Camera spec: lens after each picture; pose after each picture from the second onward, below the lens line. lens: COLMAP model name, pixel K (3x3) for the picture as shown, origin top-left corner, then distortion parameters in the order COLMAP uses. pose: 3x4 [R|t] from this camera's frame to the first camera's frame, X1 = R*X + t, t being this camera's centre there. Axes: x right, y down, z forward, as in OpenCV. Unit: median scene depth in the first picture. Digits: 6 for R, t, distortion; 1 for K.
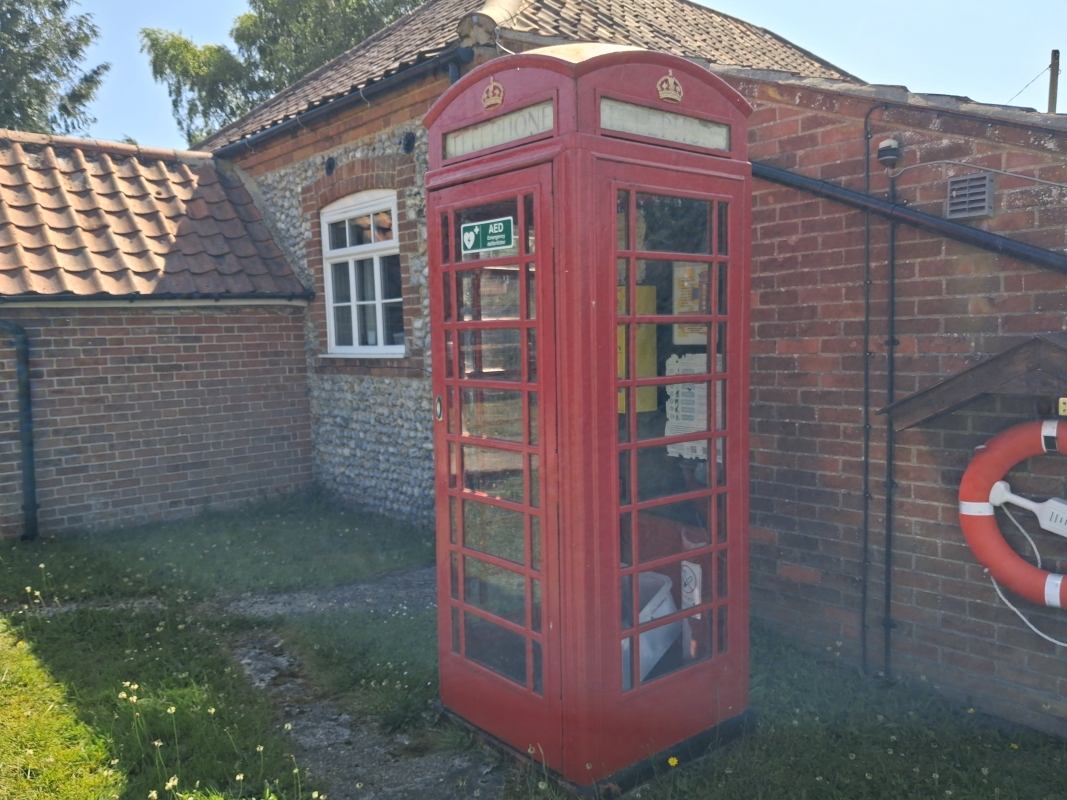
lens RADIAL K [[846.0, 0, 537.1], [0, 846.0, 397.5], [0, 0, 1]] dist [-0.006763, -0.006539]
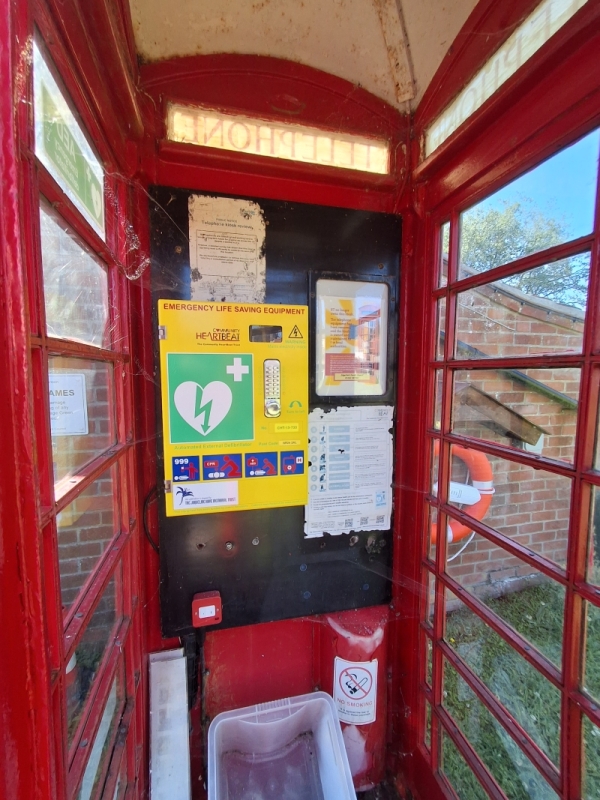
lens RADIAL K [[364.5, 0, 300.0], [0, 364.5, 400.0], [0, 0, 1]] dist [0.000232, 0.000048]
pose [[0.437826, -0.050712, 0.897628, -0.129609], [0.062999, 0.997684, 0.025637, -0.061322], [-0.896850, 0.045325, 0.440007, 0.781455]]
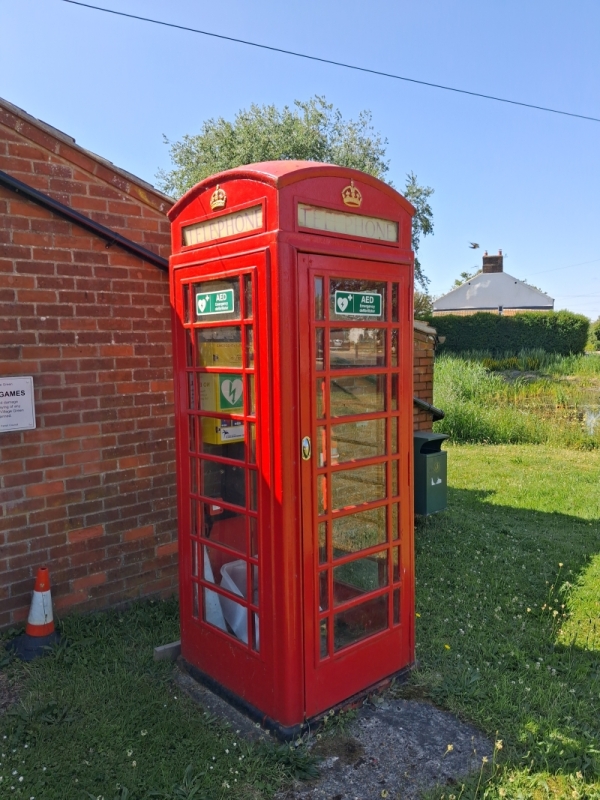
lens RADIAL K [[634.3, 0, 300.0], [0, 634.3, 400.0], [0, 0, 1]] dist [-0.006763, -0.006539]
pose [[-0.034319, -0.061677, 0.997506, -0.793974], [0.092766, 0.993588, 0.064627, -0.089597], [-0.995096, 0.094752, -0.028377, 0.871411]]
